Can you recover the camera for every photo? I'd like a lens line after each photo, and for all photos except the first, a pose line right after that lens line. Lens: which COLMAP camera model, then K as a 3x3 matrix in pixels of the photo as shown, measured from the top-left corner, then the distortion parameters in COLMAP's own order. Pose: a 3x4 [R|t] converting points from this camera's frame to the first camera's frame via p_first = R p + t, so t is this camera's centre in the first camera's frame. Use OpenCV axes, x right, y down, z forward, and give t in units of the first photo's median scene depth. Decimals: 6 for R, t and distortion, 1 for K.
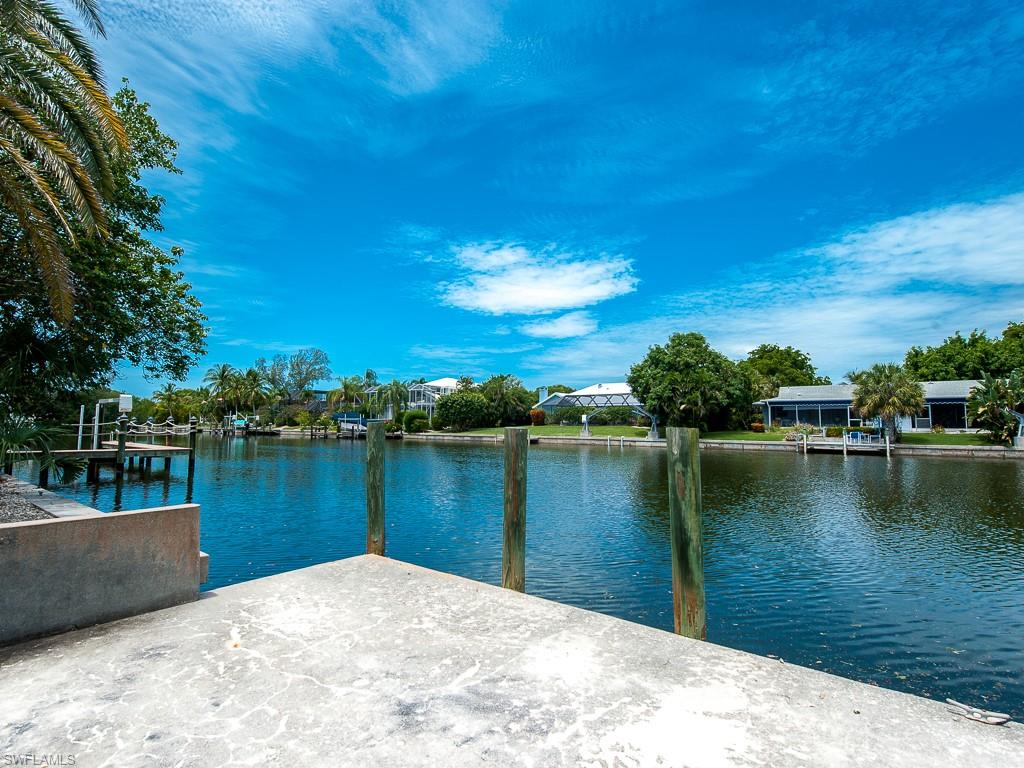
lens RADIAL K [[498.1, 0, 512.0], [0, 498.1, 384.0], [0, 0, 1]] dist [-0.002899, -0.000742]
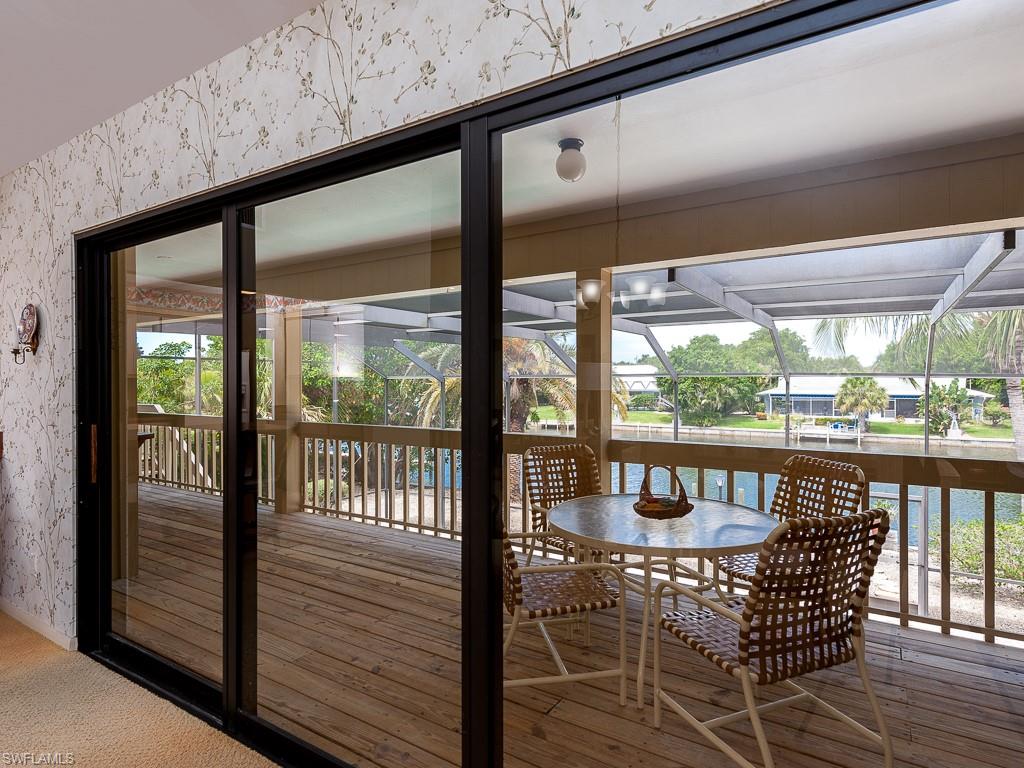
lens RADIAL K [[559.2, 0, 531.8], [0, 559.2, 385.7], [0, 0, 1]] dist [0.033743, 0.000489]
pose [[0.995981, -0.008376, 0.089167, -0.203649], [0.001035, 0.996627, 0.082061, -0.108653], [-0.089554, -0.081639, 0.992630, -0.336486]]
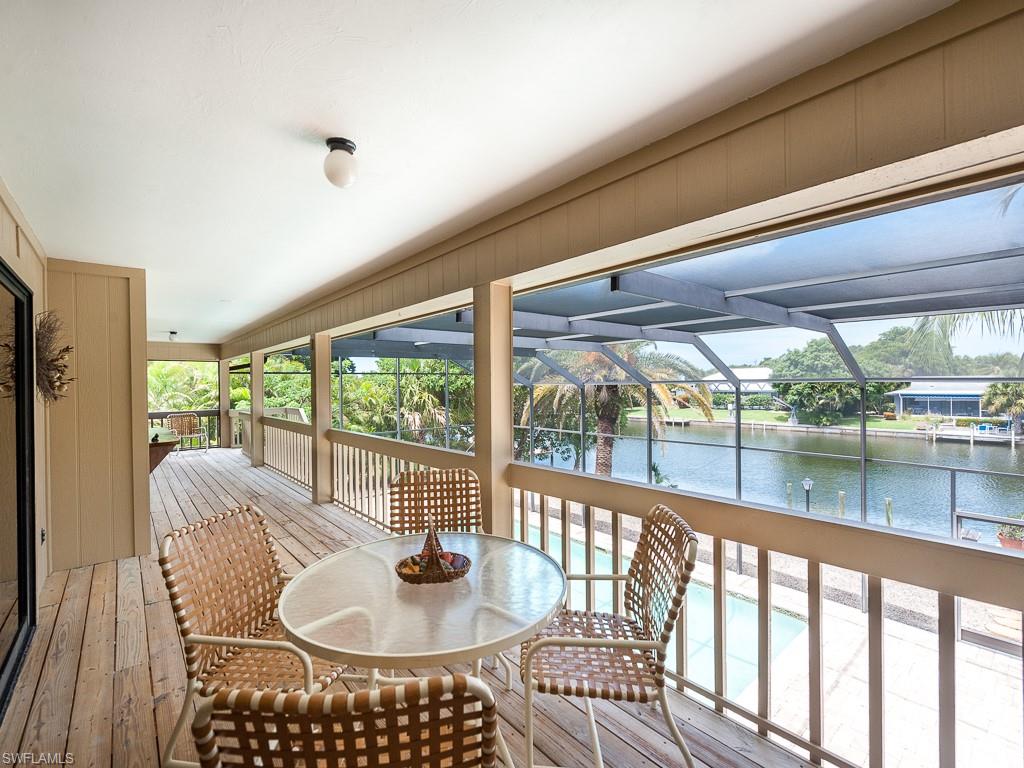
lens RADIAL K [[451.1, 0, 504.4], [0, 451.1, 386.1], [0, 0, 1]] dist [0.001281, -0.000340]
pose [[0.971394, -0.017292, -0.236844, -0.177088], [0.035415, 0.996741, 0.072477, -0.109056], [0.234819, -0.078792, 0.968840, -0.319841]]
